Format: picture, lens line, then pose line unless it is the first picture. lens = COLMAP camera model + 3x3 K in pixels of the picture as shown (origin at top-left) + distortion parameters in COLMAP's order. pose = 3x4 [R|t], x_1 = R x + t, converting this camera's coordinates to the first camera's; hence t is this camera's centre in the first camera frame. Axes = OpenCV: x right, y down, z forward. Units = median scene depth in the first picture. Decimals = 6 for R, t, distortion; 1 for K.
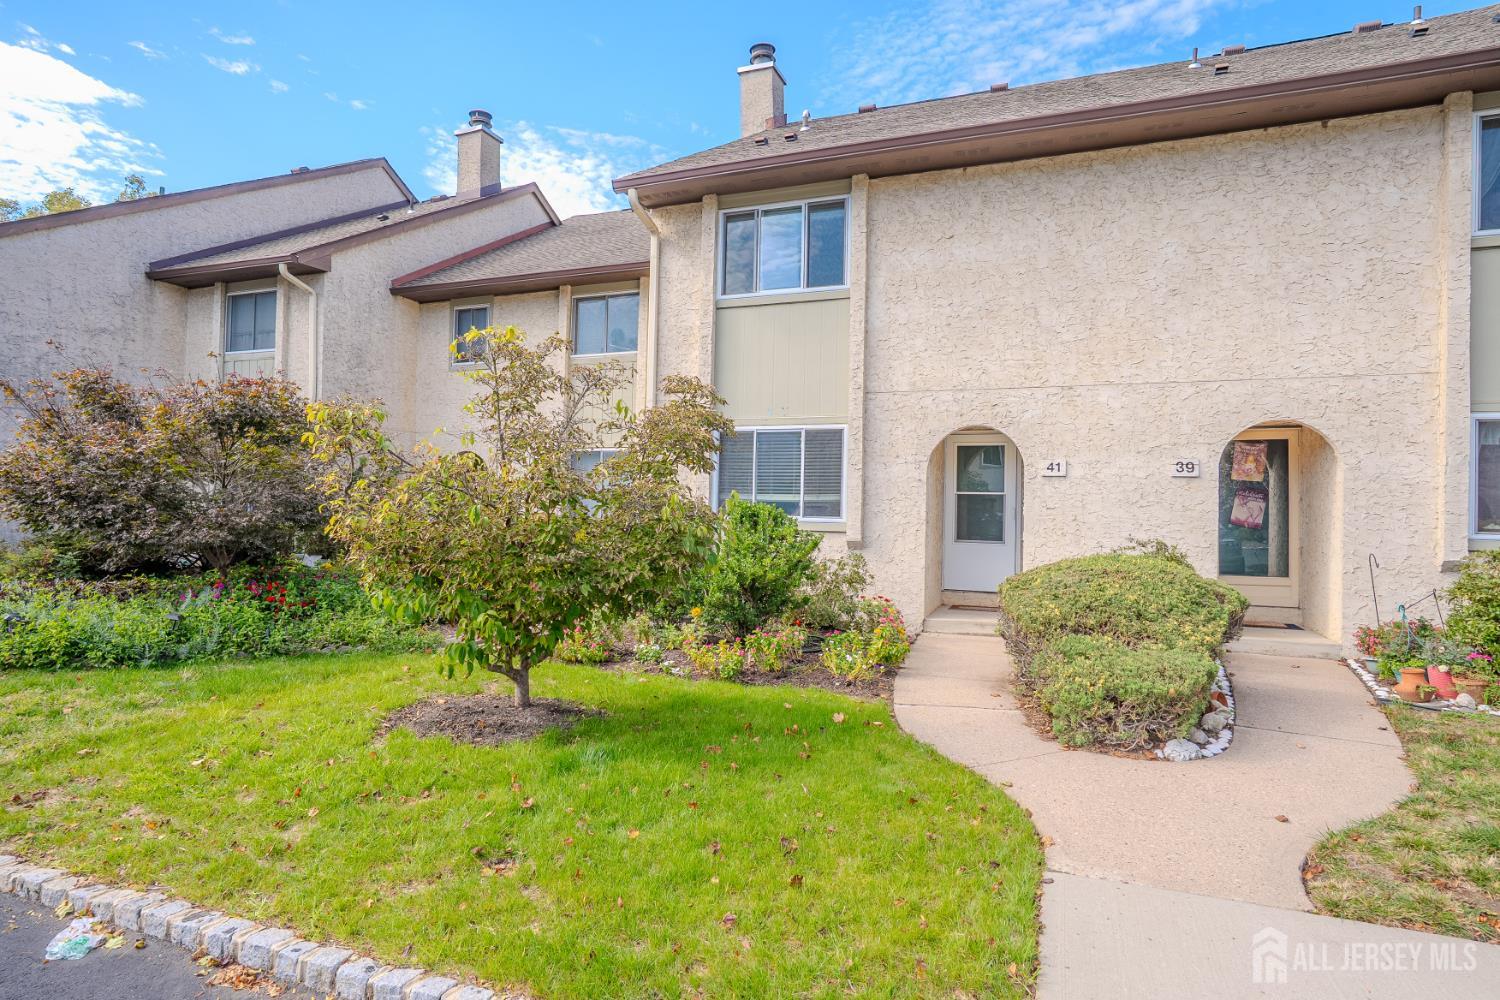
lens RADIAL K [[795.3, 0, 750.0], [0, 795.3, 500.0], [0, 0, 1]] dist [-0.046295, 0.030340]
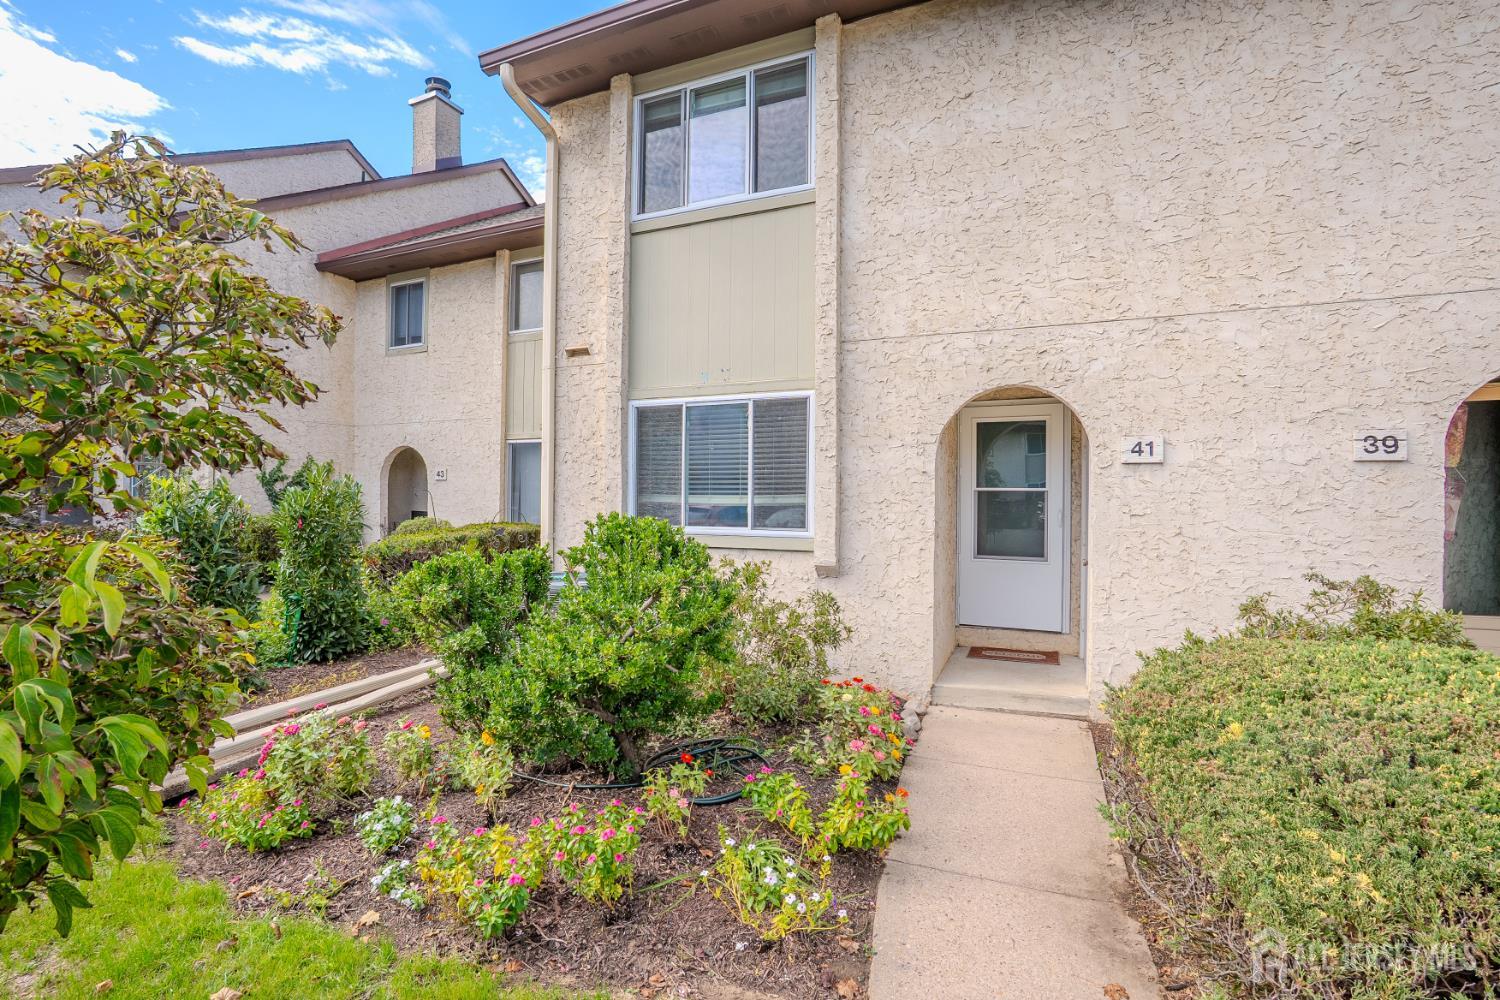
lens RADIAL K [[680.7, 0, 750.0], [0, 680.7, 500.0], [0, 0, 1]] dist [-0.056070, 0.021003]
pose [[0.999244, -0.013174, -0.036568, 0.092843], [0.013777, 0.999772, 0.016283, -0.013598], [0.036346, -0.016775, 0.999198, 0.447732]]
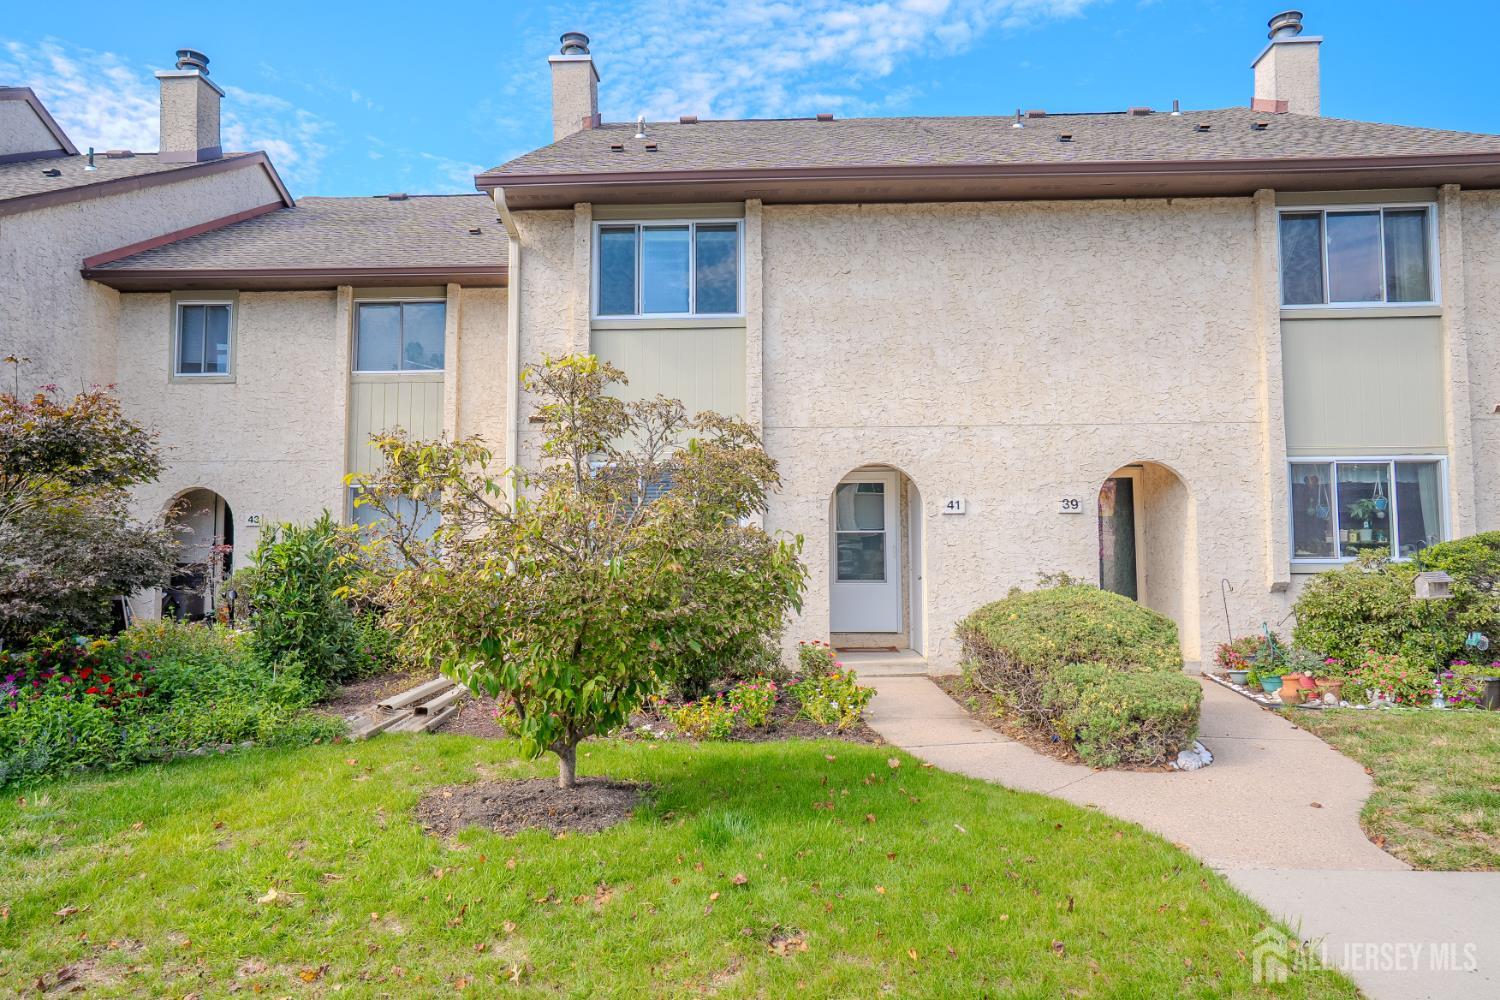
lens RADIAL K [[899.9, 0, 745.0], [0, 899.9, 499.2], [0, 0, 1]] dist [-0.029267, 0.034619]
pose [[0.943906, -0.004582, 0.330183, -0.241273], [0.019397, 0.998946, -0.041590, -0.005571], [-0.329645, 0.045662, 0.943000, -0.003306]]
